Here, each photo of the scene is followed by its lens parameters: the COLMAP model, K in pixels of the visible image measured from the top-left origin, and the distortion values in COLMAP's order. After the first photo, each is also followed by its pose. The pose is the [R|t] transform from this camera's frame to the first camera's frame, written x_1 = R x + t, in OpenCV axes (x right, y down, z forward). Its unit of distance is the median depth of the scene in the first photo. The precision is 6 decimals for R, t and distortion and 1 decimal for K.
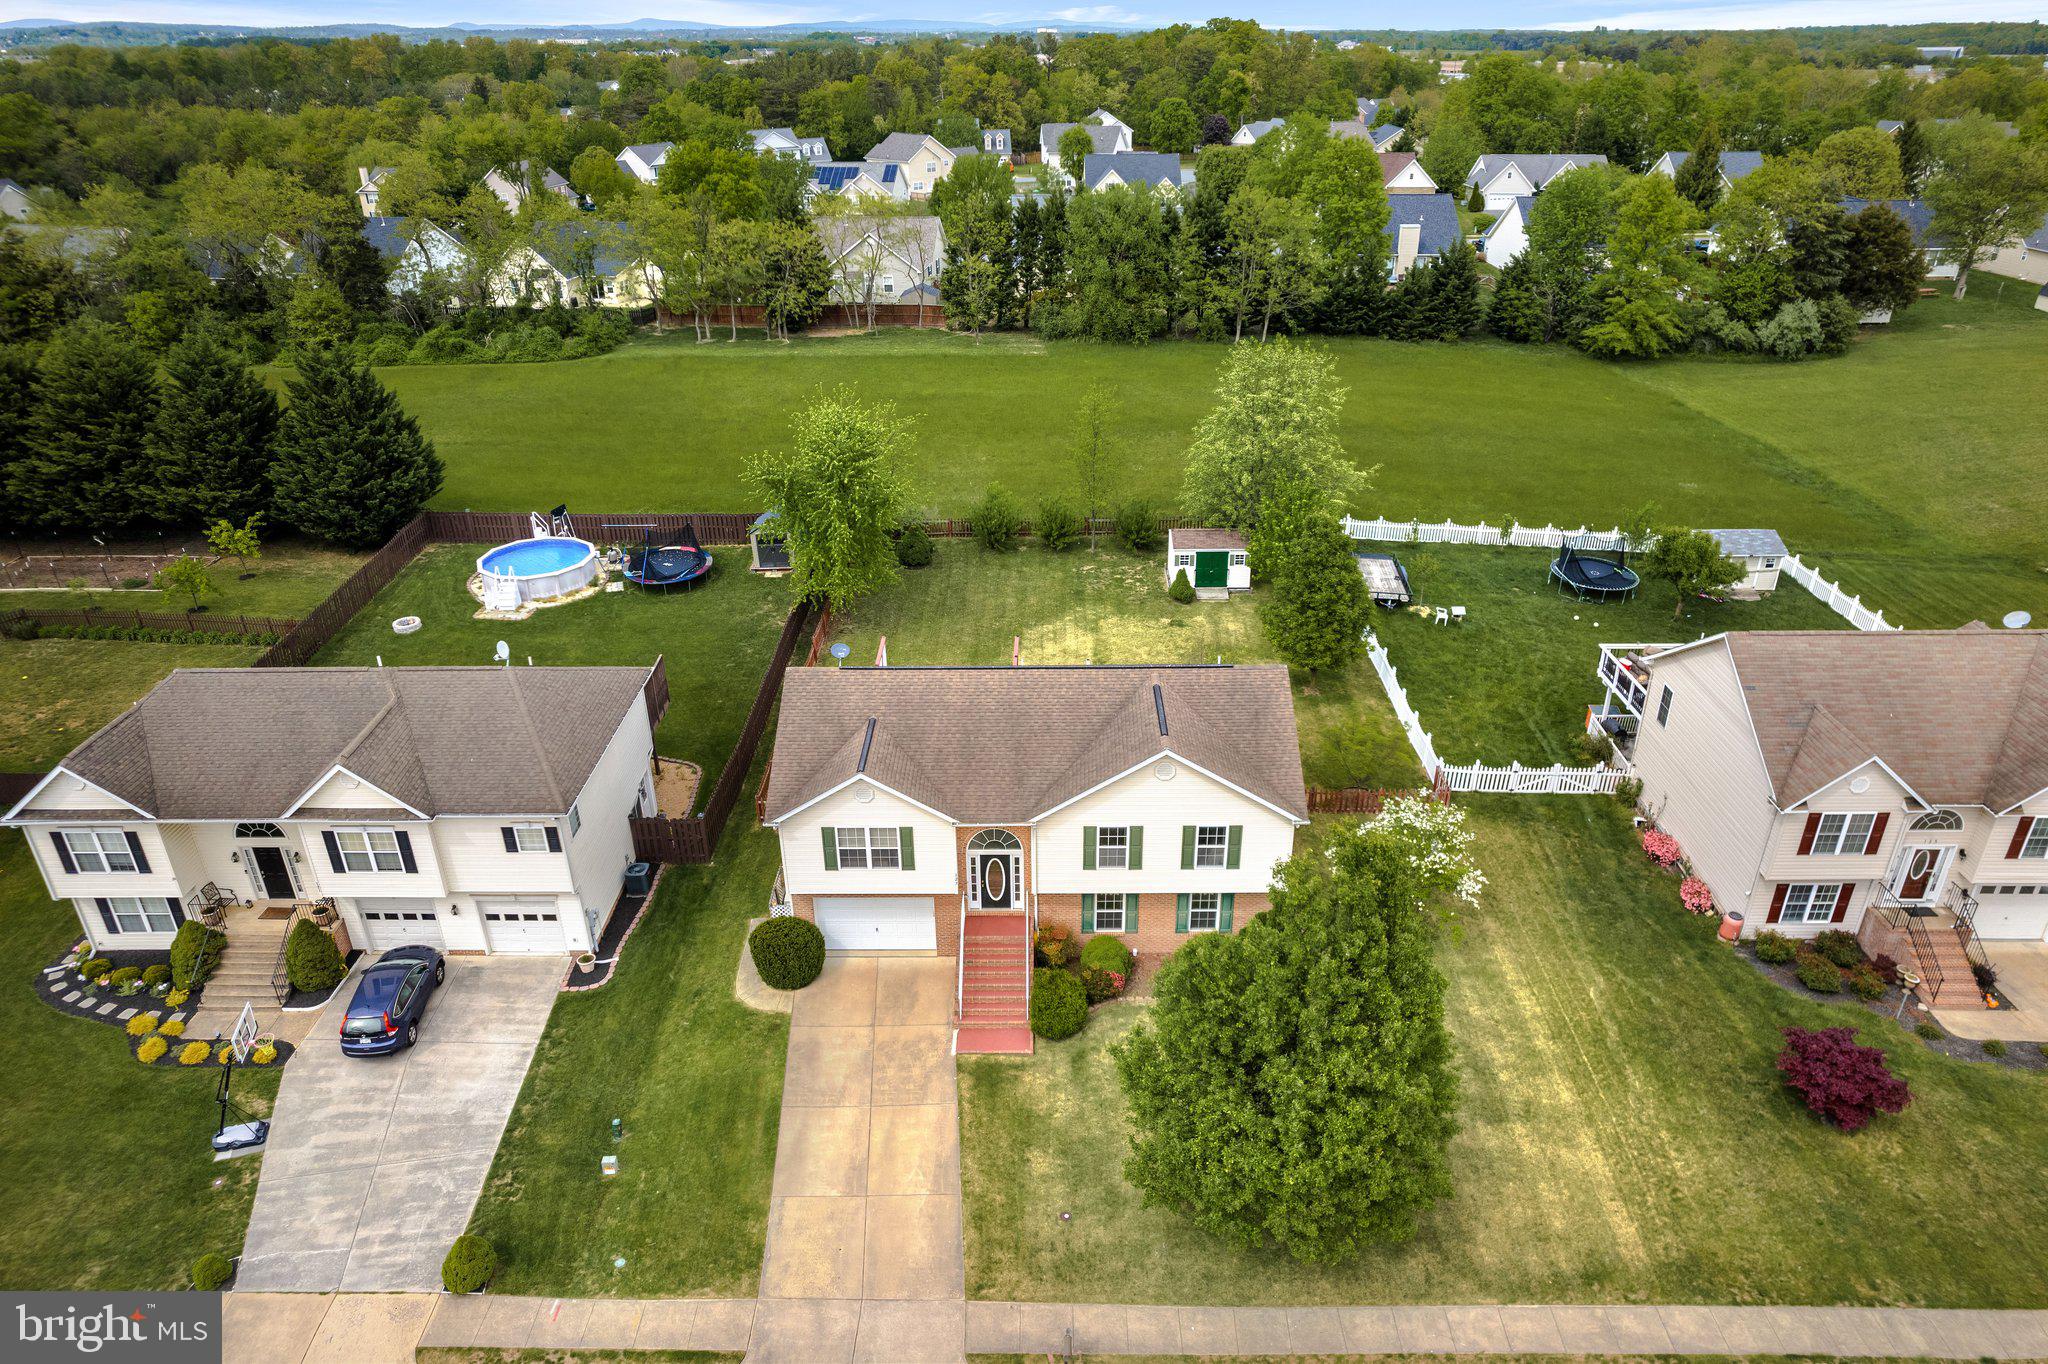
lens RADIAL K [[1312.7, 0, 1024.0], [0, 1312.7, 682.0], [0, 0, 1]] dist [-0.073337, 0.064346]
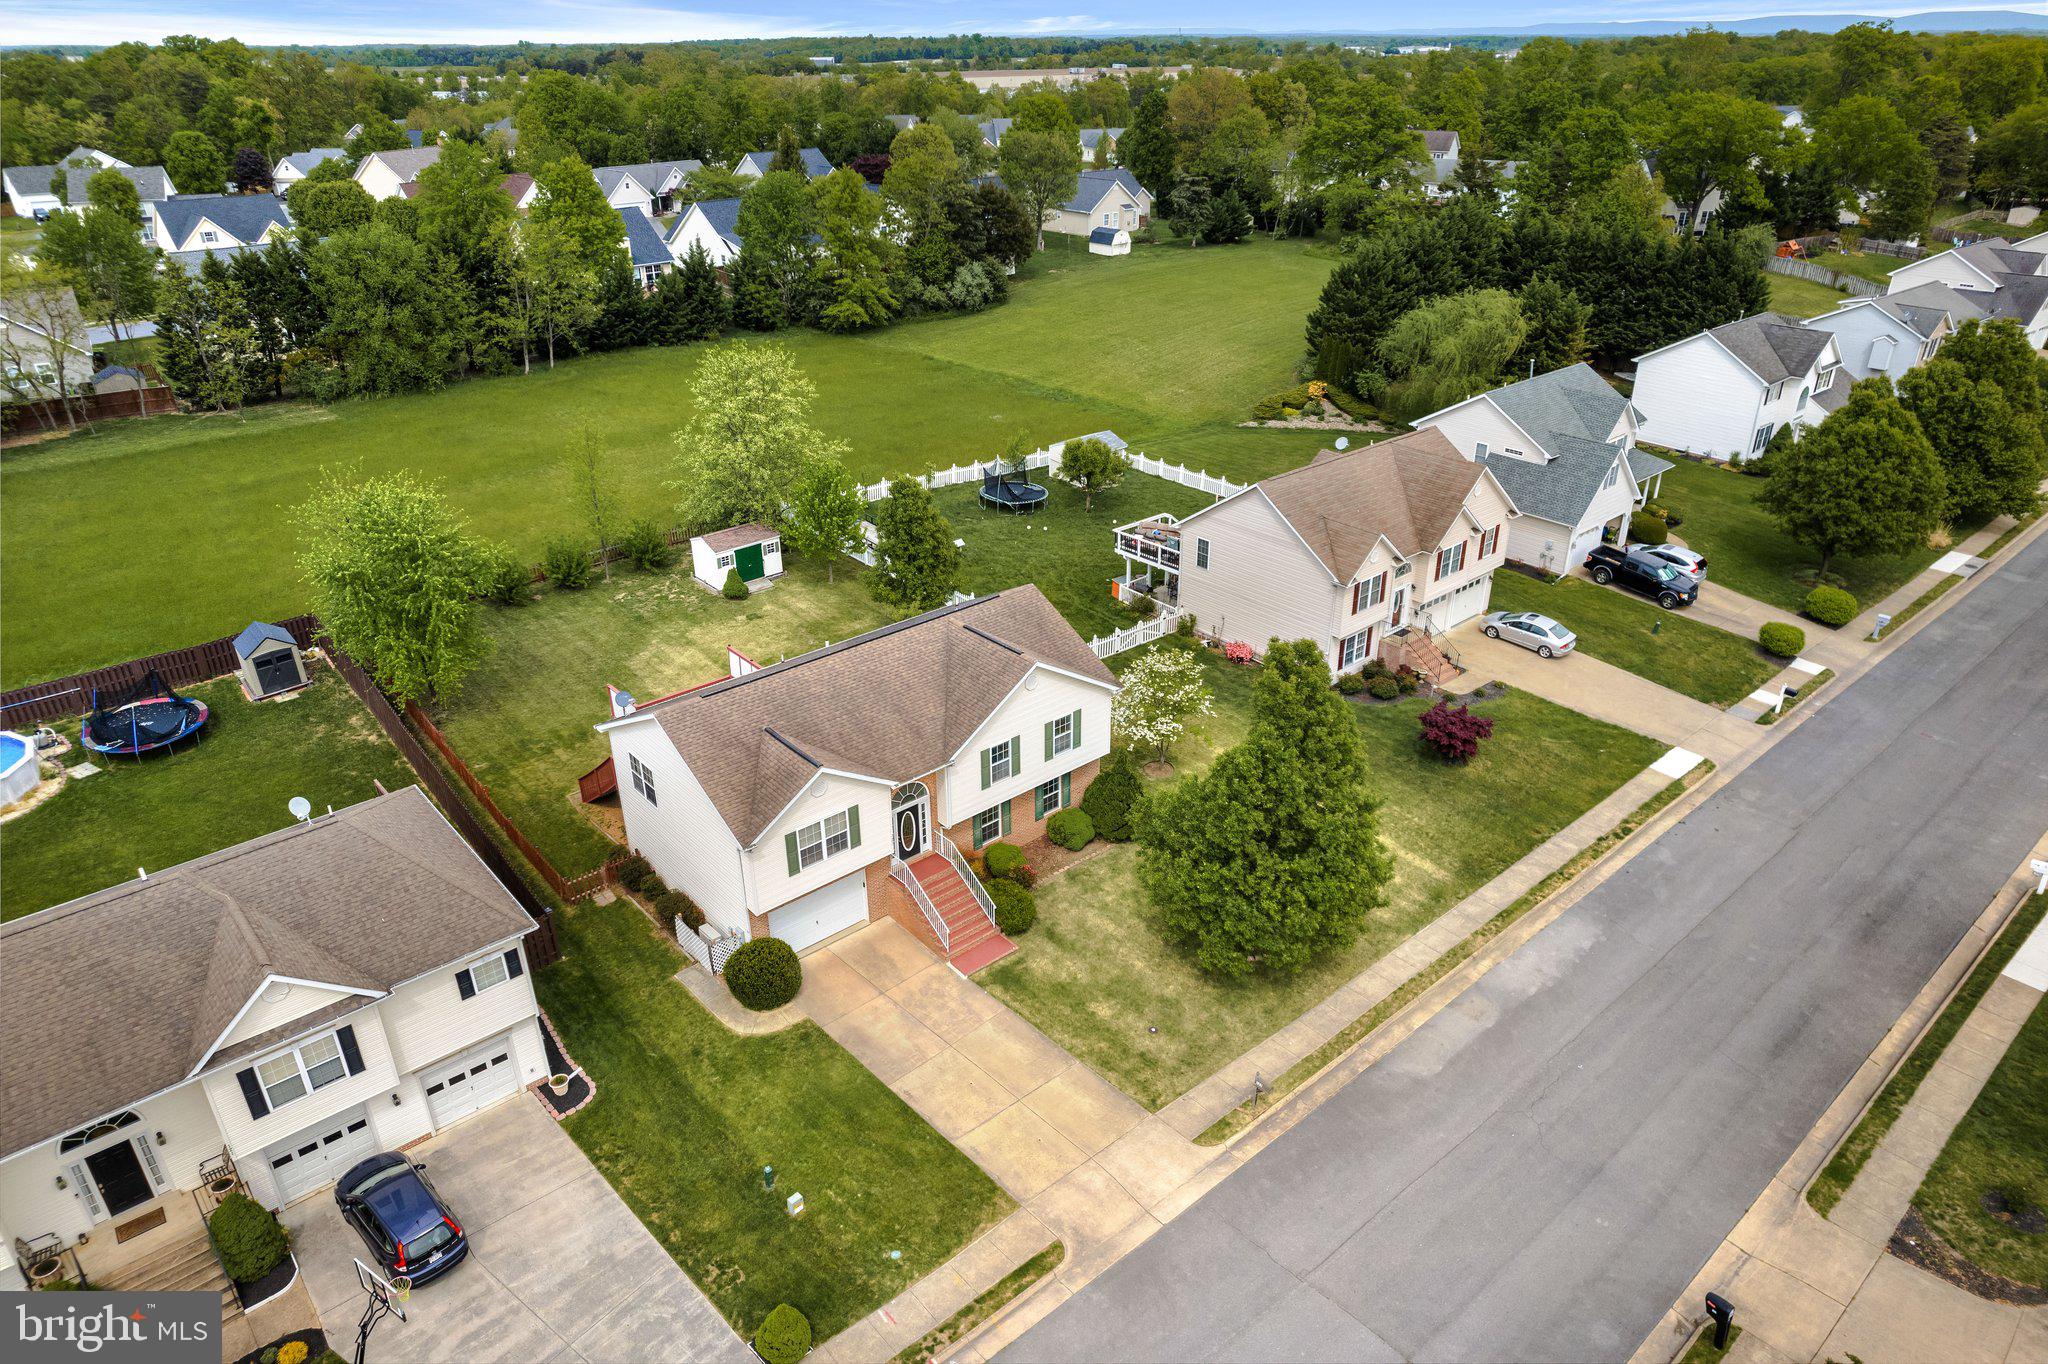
lens RADIAL K [[1321.2, 0, 1024.0], [0, 1321.2, 682.0], [0, 0, 1]] dist [-0.073245, 0.063318]
pose [[0.746177, -0.293228, 0.597693, -0.369741], [0.299957, 0.949566, 0.091381, -0.026255], [-0.594345, 0.111096, 0.796500, 0.027179]]
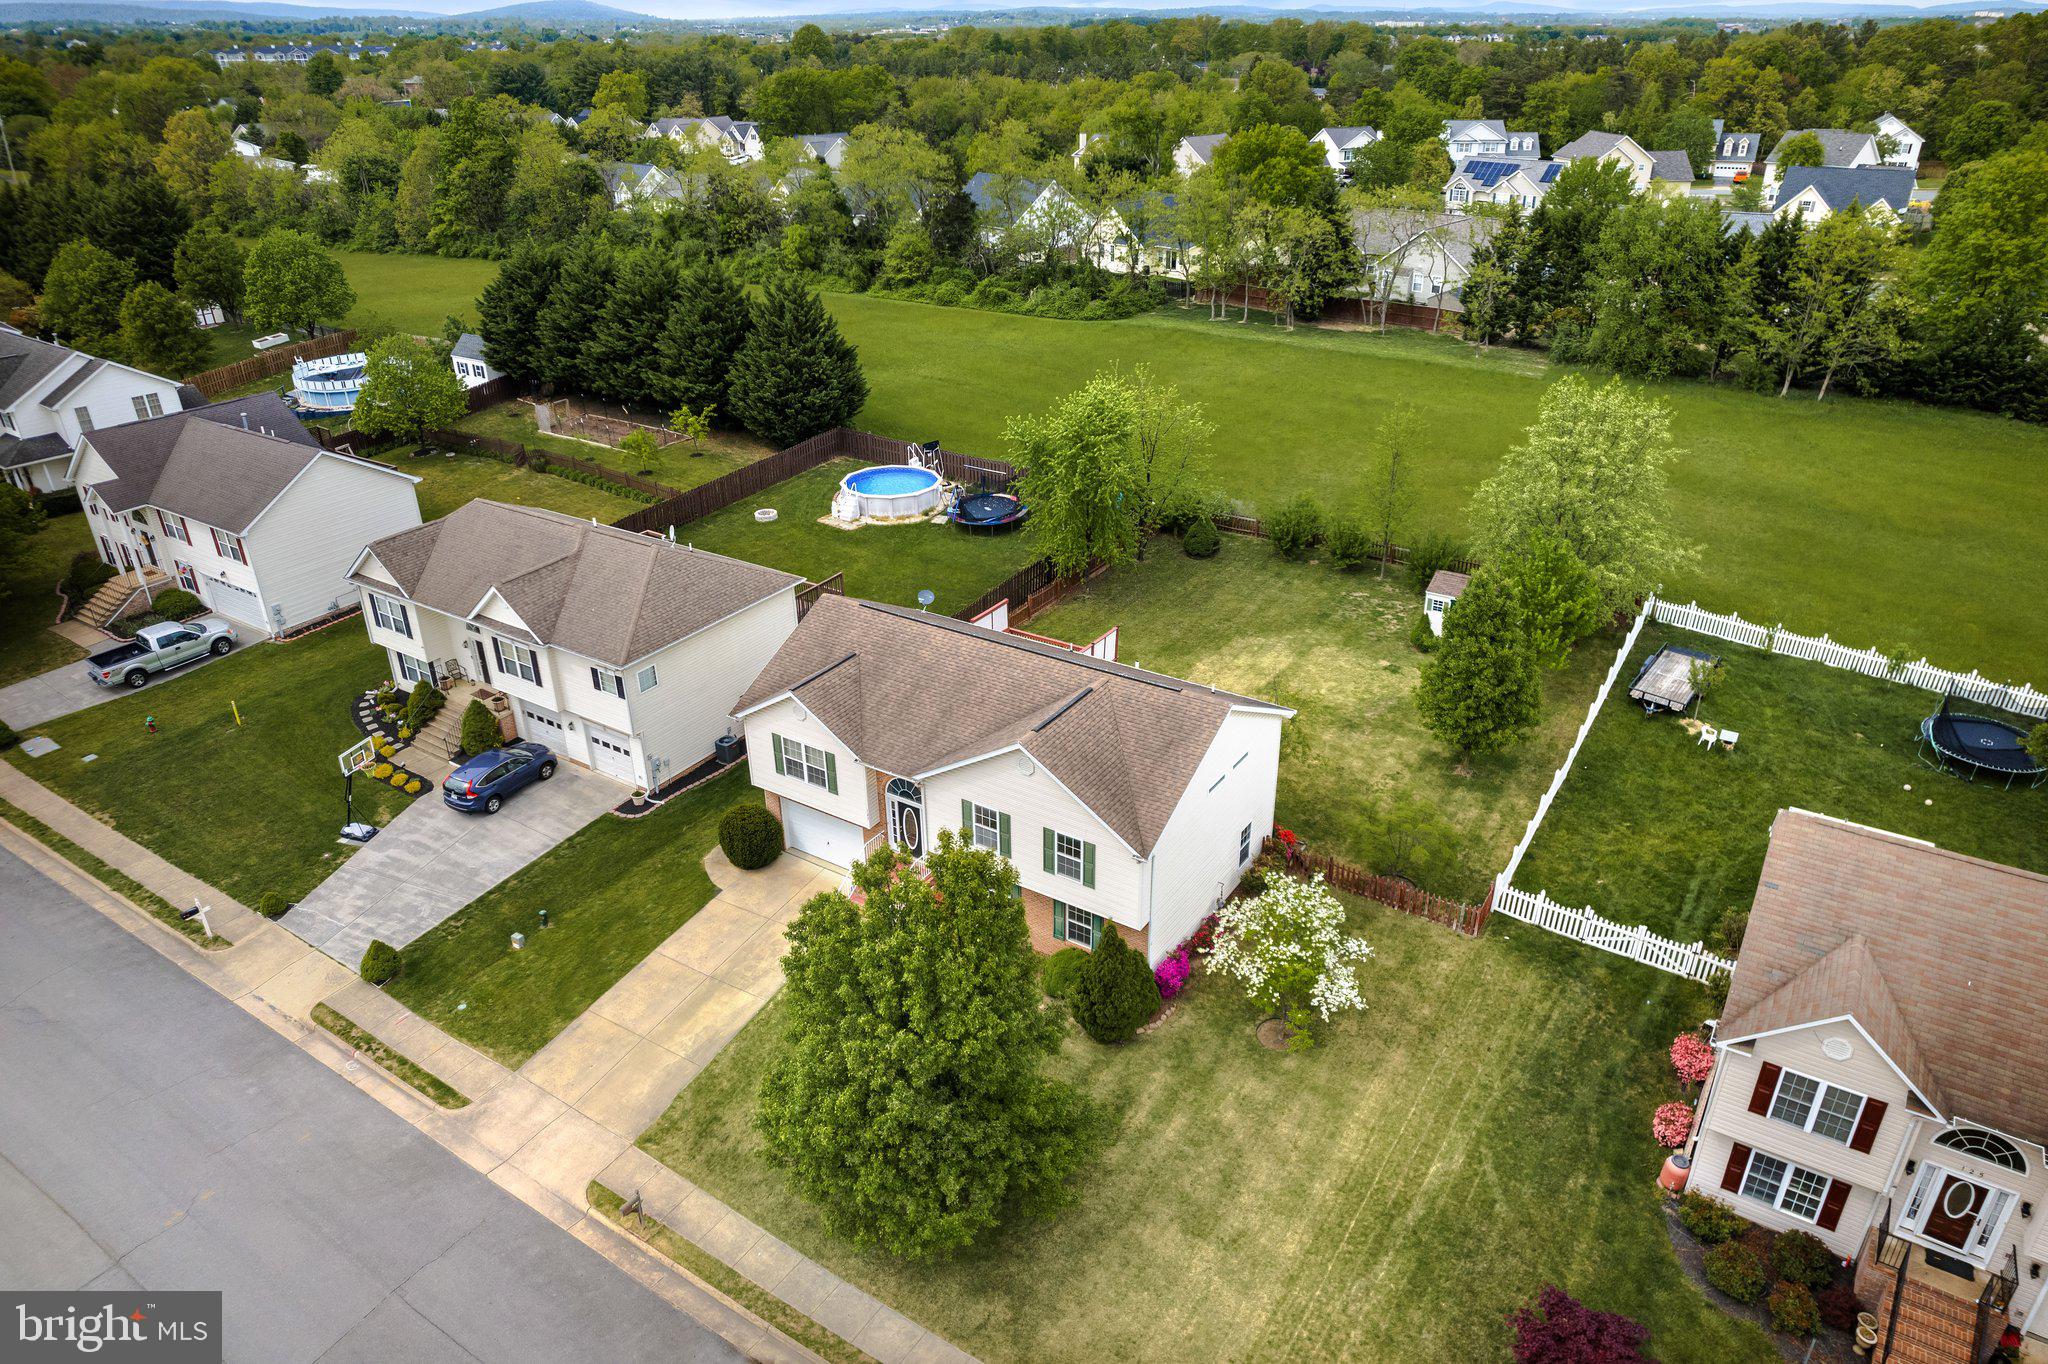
lens RADIAL K [[1321.2, 0, 1024.0], [0, 1321.2, 682.0], [0, 0, 1]] dist [-0.073245, 0.063318]
pose [[0.841353, 0.244321, -0.482112, 0.344084], [-0.240620, 0.968044, 0.070662, -0.038473], [0.483970, 0.056554, 0.873255, 0.072264]]
